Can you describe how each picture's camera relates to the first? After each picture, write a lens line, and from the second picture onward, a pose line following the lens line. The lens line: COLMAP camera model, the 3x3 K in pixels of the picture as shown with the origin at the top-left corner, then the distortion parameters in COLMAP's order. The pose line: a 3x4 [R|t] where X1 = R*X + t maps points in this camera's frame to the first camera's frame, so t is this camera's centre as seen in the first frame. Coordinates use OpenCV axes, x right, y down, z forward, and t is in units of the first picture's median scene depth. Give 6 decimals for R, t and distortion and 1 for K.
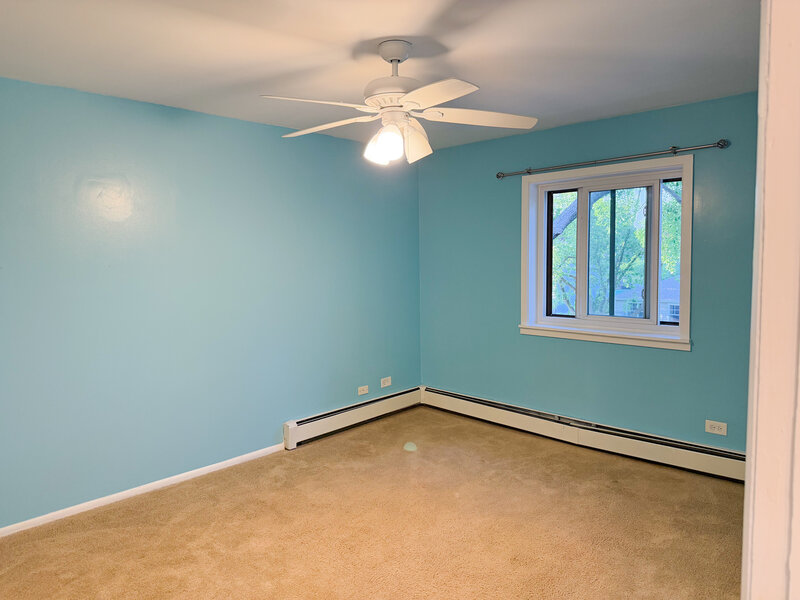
lens RADIAL K [[565.3, 0, 399.6], [0, 565.3, 297.8], [0, 0, 1]] dist [0.031025, -0.014523]
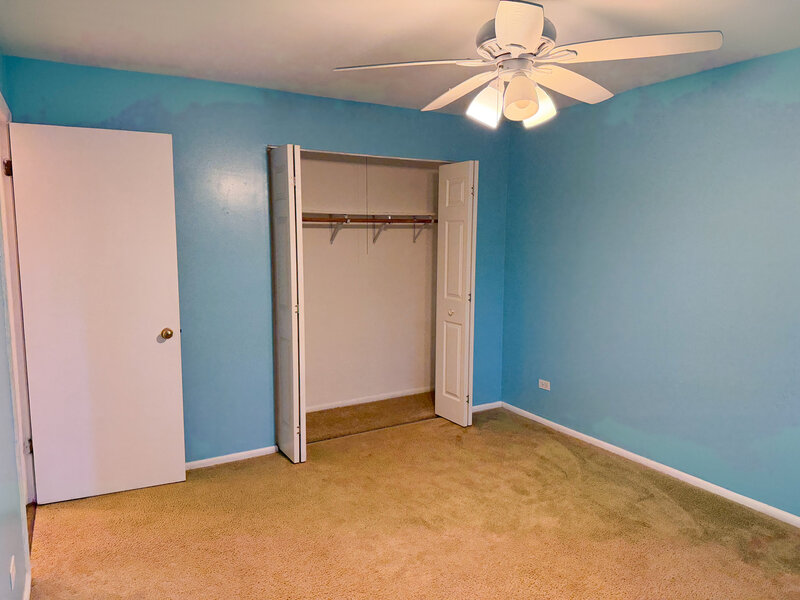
lens RADIAL K [[565.3, 0, 399.6], [0, 565.3, 301.6], [0, 0, 1]] dist [0.031025, -0.014523]
pose [[-0.273315, 0.114926, -0.955035, 0.671300], [-0.084317, 0.986153, 0.142801, -0.059519], [0.958222, 0.119556, -0.259840, 0.895862]]
